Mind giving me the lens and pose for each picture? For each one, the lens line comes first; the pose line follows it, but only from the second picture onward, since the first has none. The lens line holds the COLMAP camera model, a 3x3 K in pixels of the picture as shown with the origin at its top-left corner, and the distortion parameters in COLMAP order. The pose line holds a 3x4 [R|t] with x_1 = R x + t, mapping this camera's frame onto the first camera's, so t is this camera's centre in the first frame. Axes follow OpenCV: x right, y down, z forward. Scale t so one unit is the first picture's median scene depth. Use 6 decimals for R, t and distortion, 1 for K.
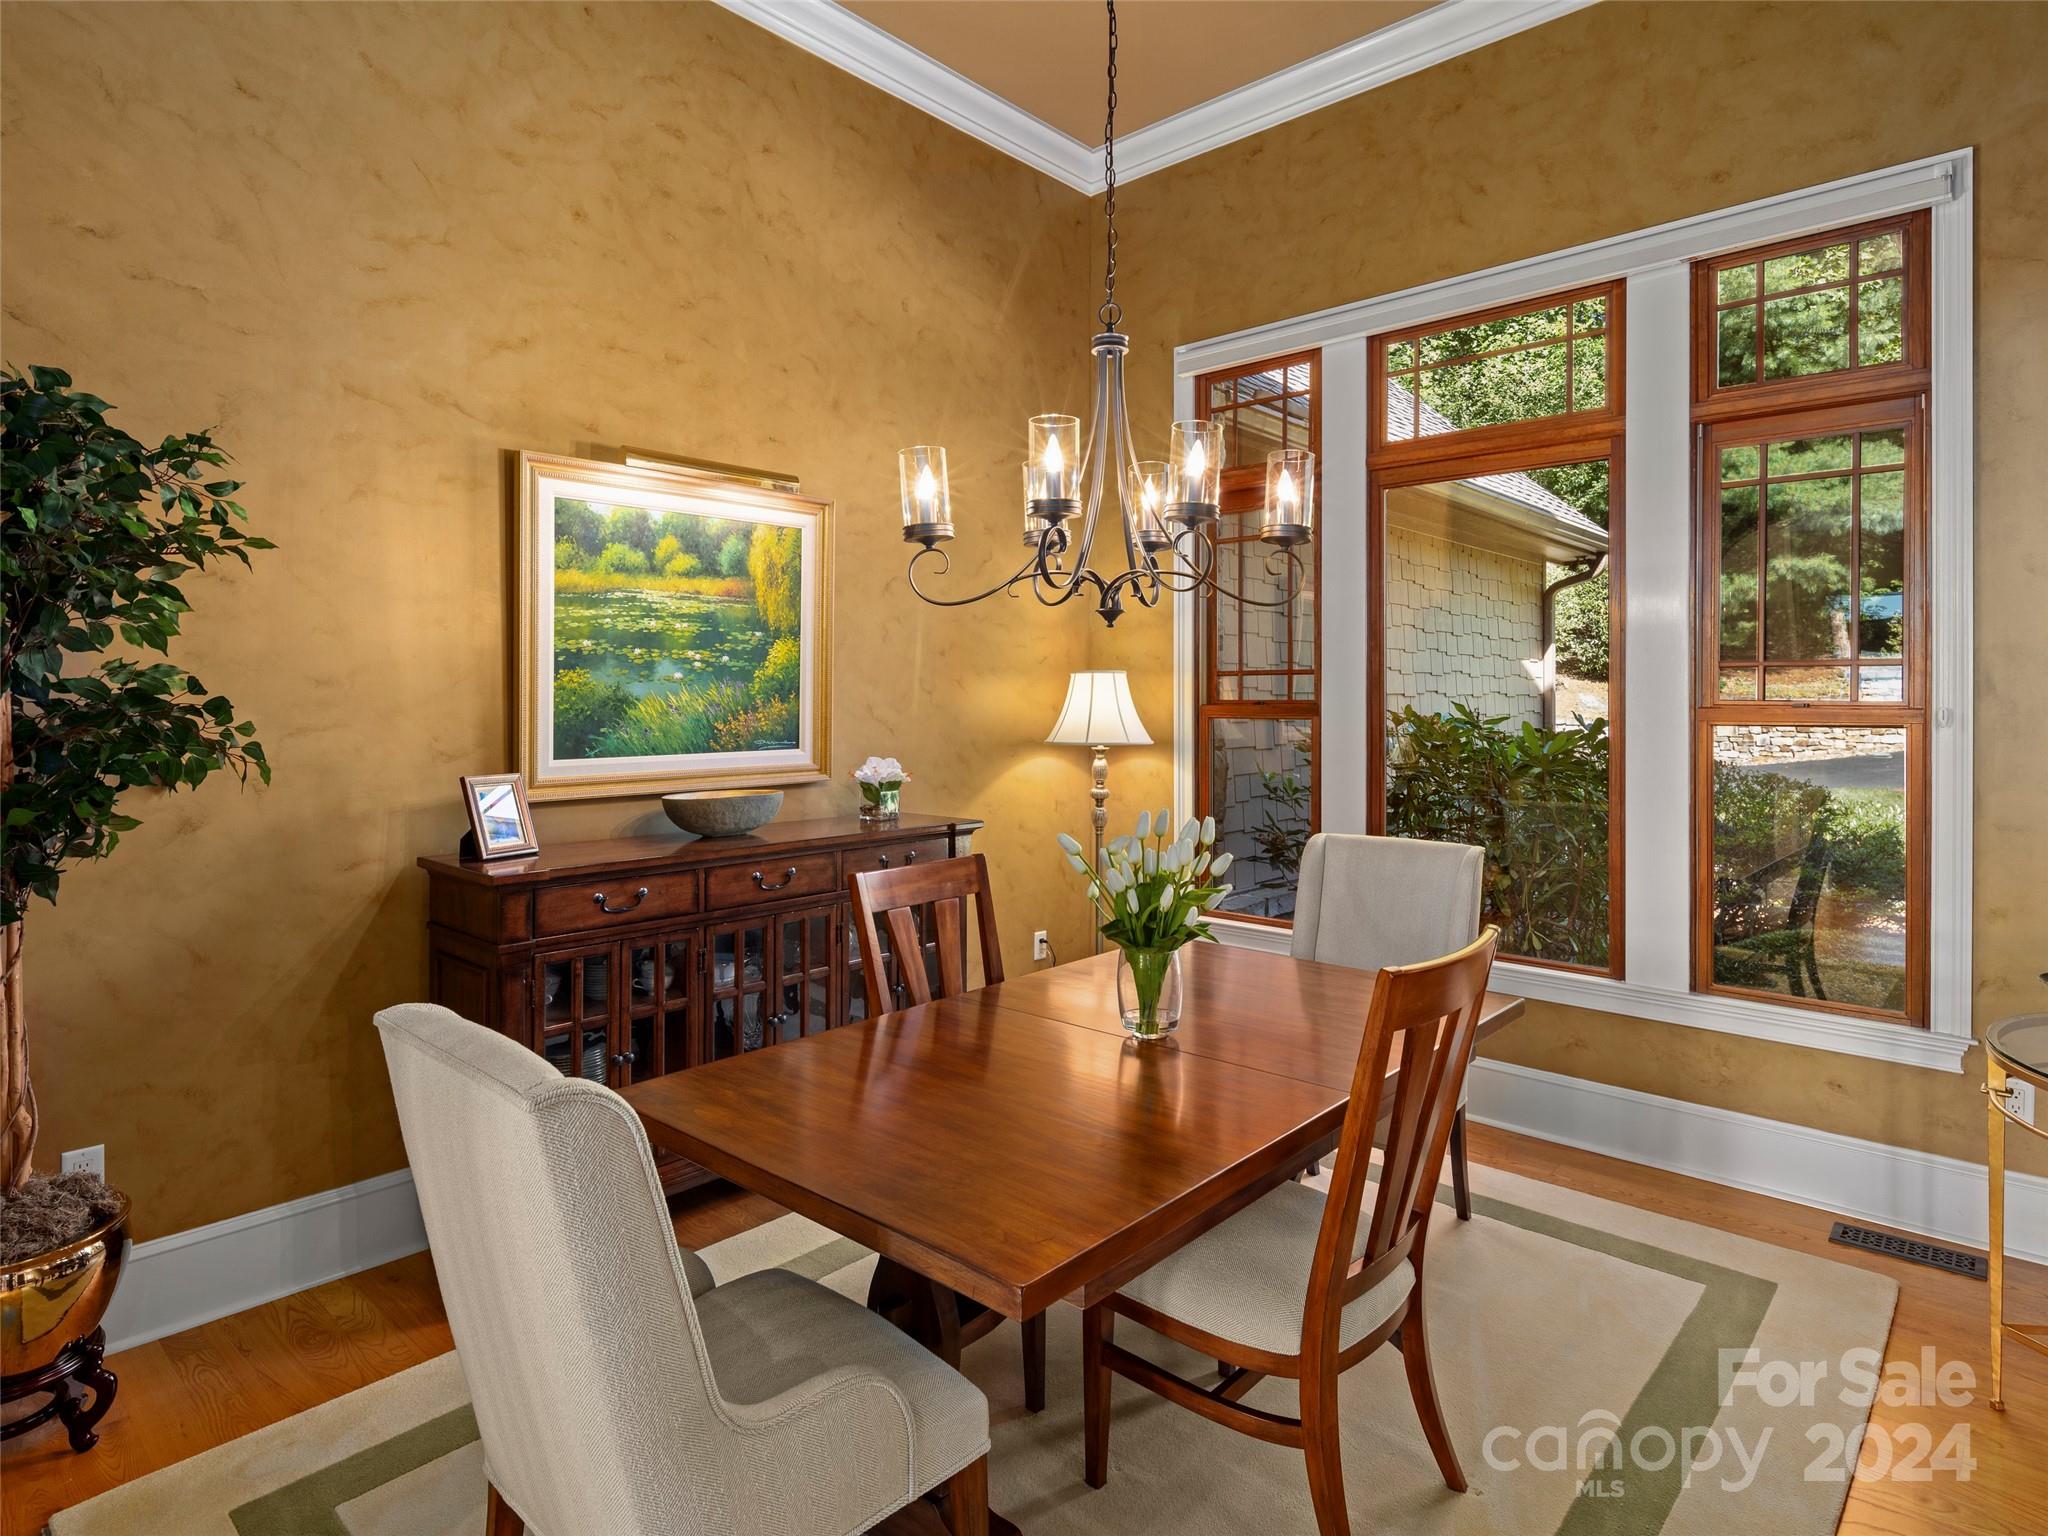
lens RADIAL K [[1123.6, 0, 1016.7], [0, 1123.6, 702.0], [0, 0, 1]] dist [0.000906, -0.000273]
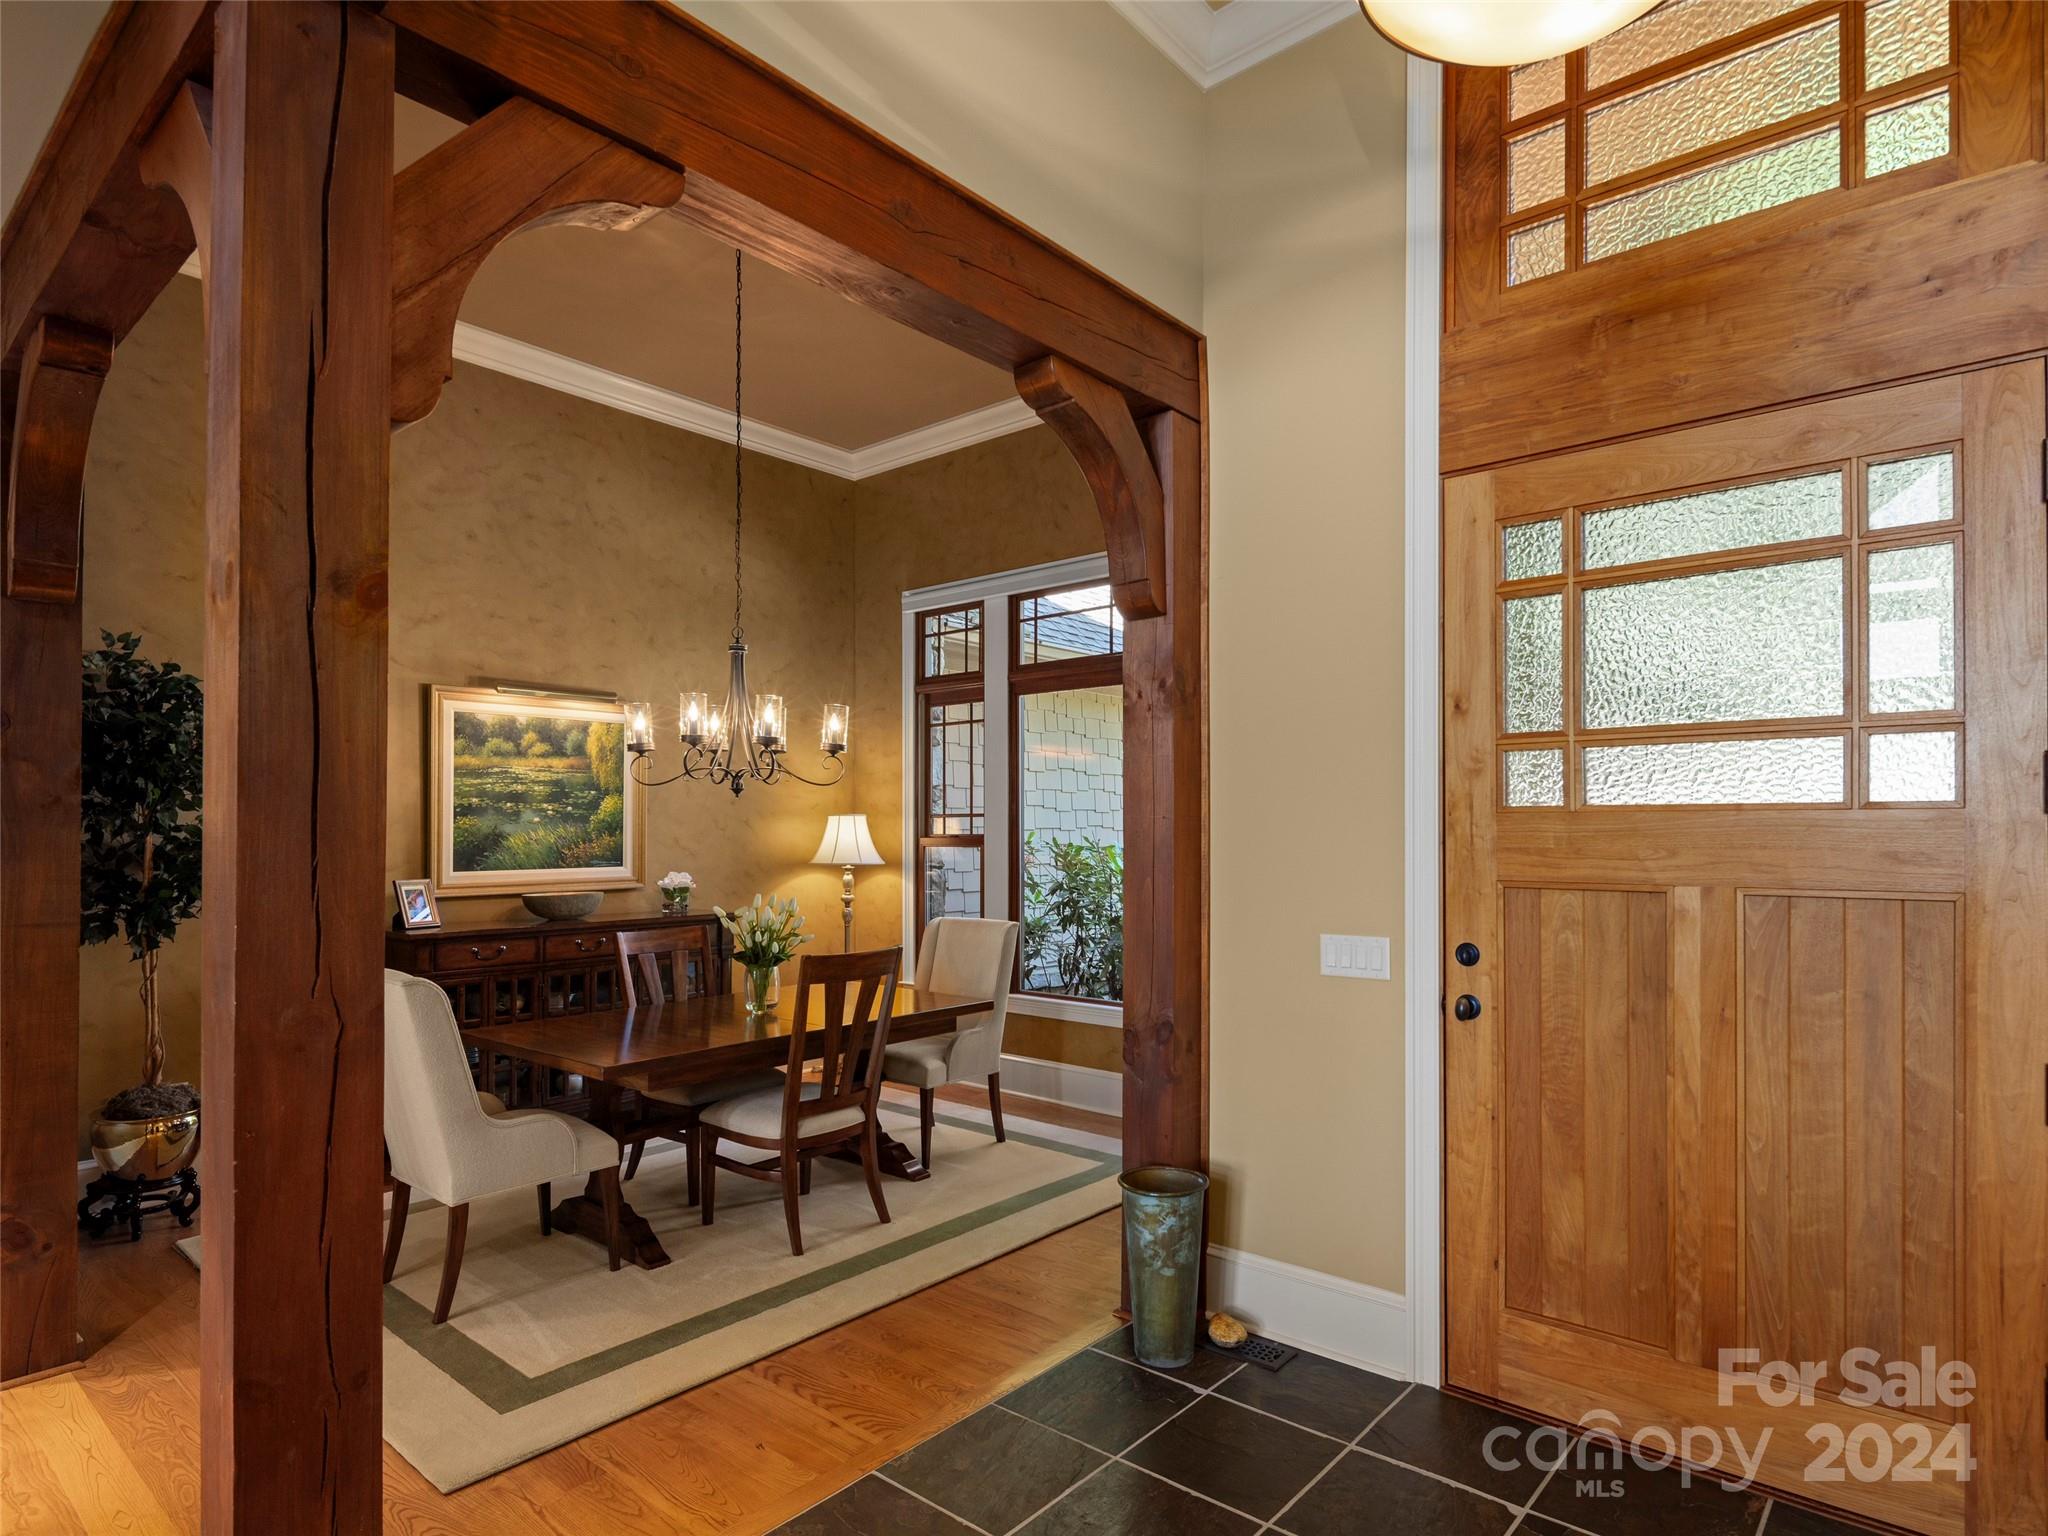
lens RADIAL K [[1113.2, 0, 1029.6], [0, 1113.2, 824.0], [0, 0, 1]] dist [-0.000651, -0.000542]
pose [[0.999238, -0.001094, 0.039005, 0.332479], [0.001454, 0.999957, -0.009189, -0.001841], [-0.038993, 0.009239, 0.999197, -0.595959]]
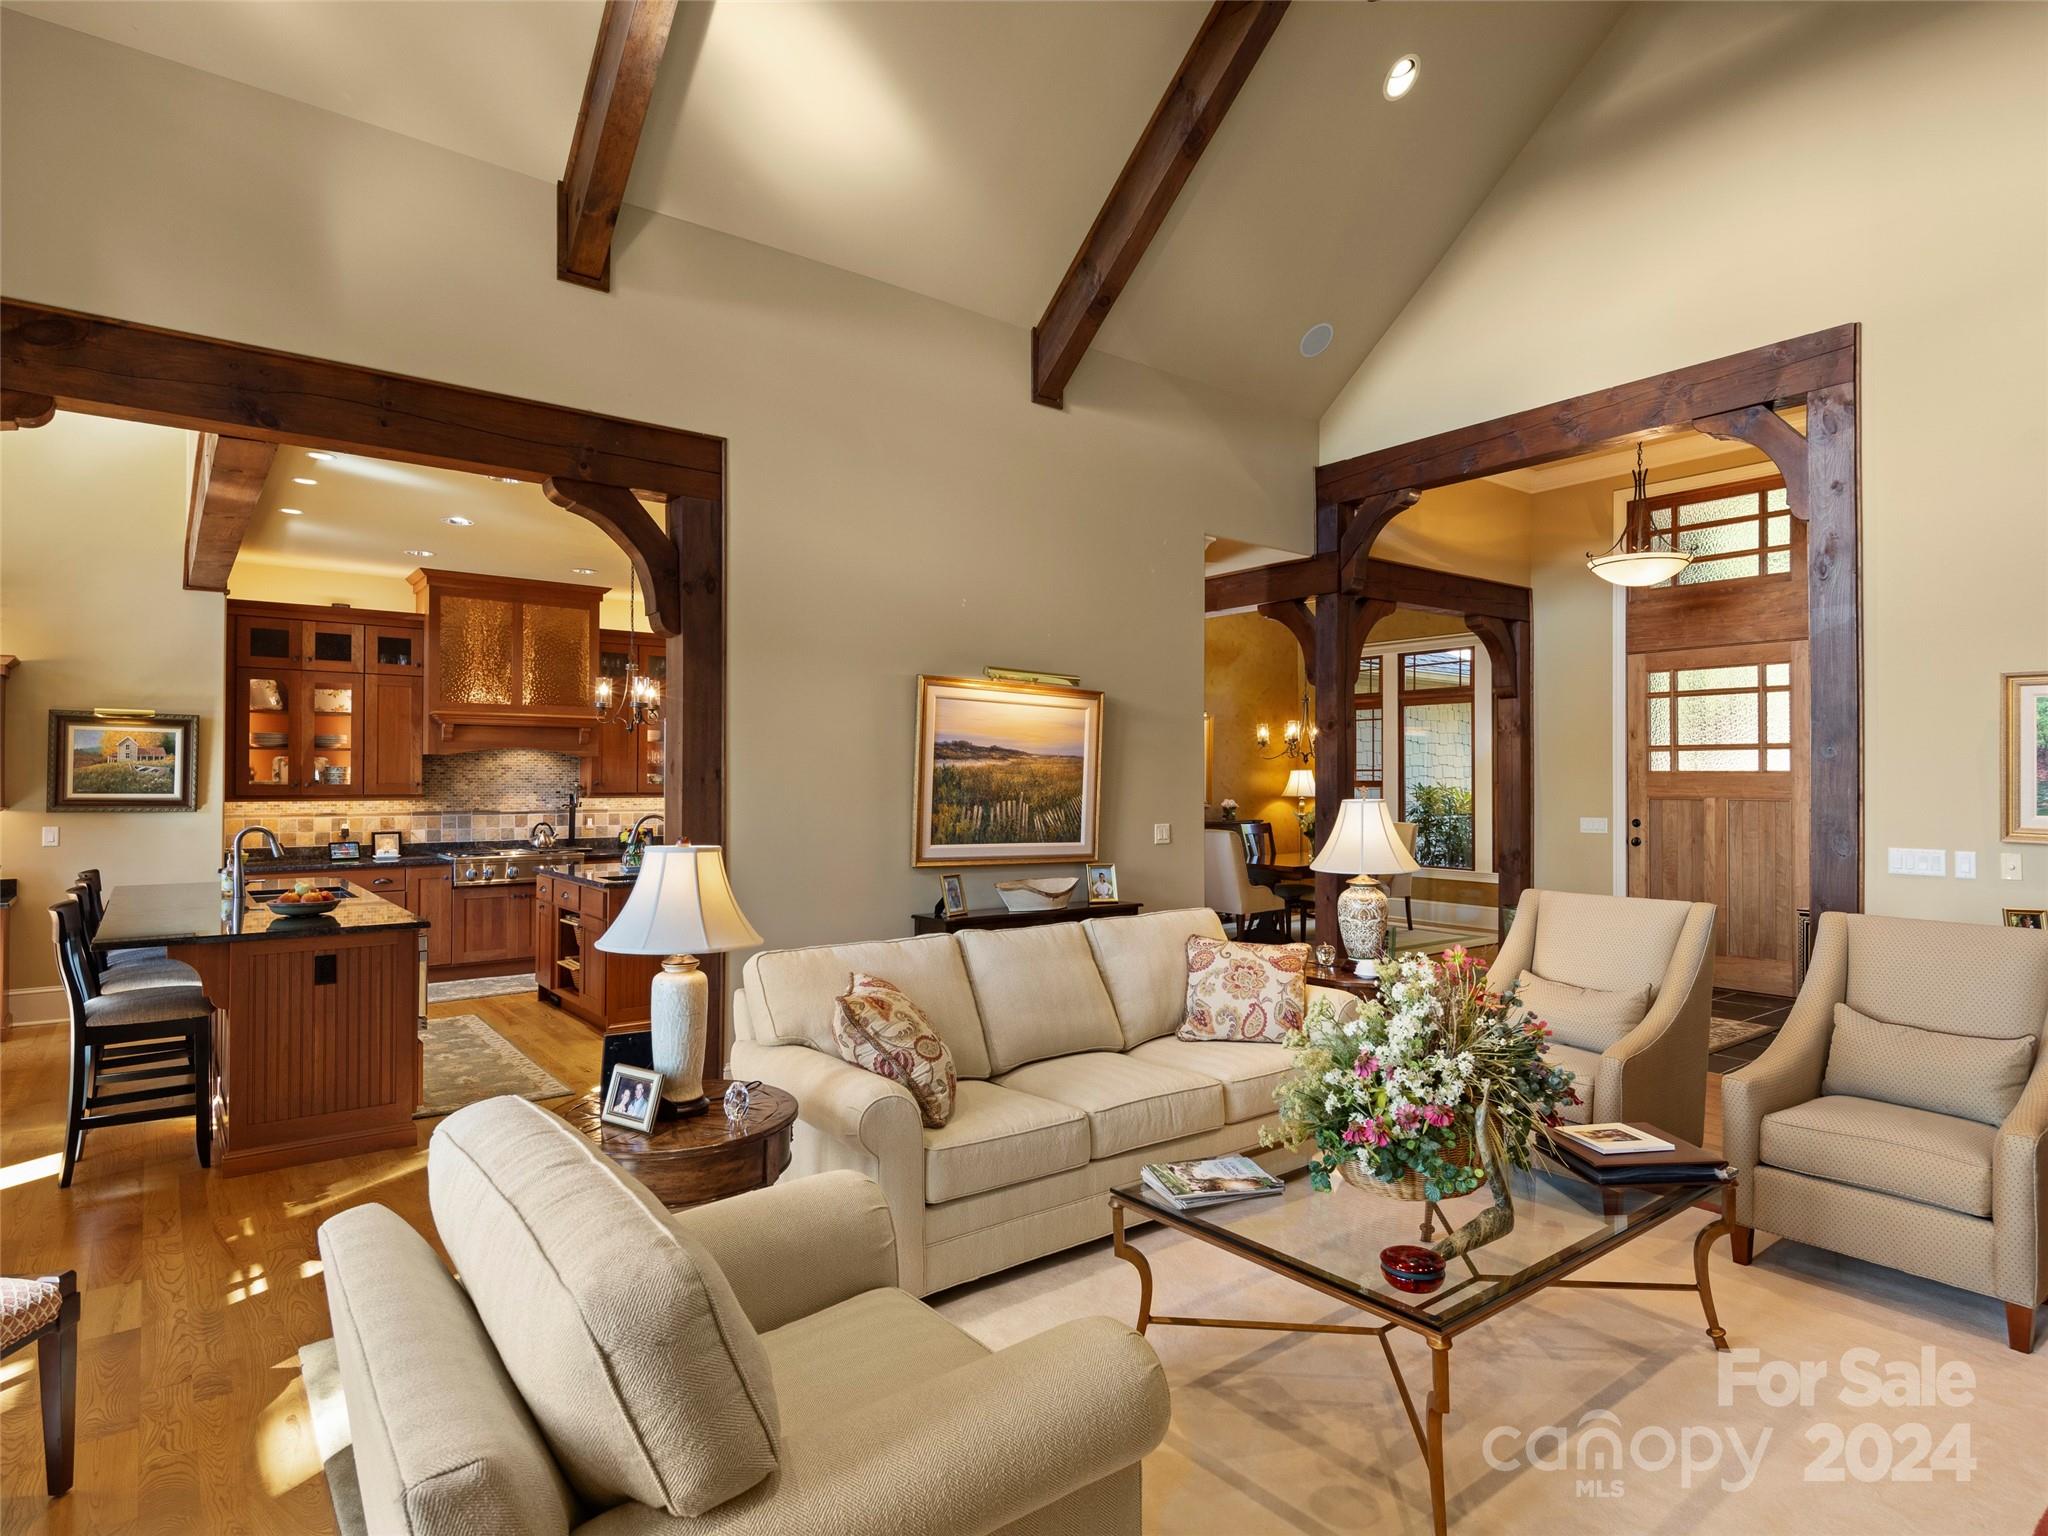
lens RADIAL K [[1108.7, 0, 1035.0], [0, 1108.7, 767.1], [0, 0, 1]] dist [0.002459, -0.000677]
pose [[0.988233, -0.000230, -0.152954, -0.198734], [-0.001877, 0.999905, -0.013630, 0.004307], [0.152942, 0.013757, 0.988139, -2.269054]]
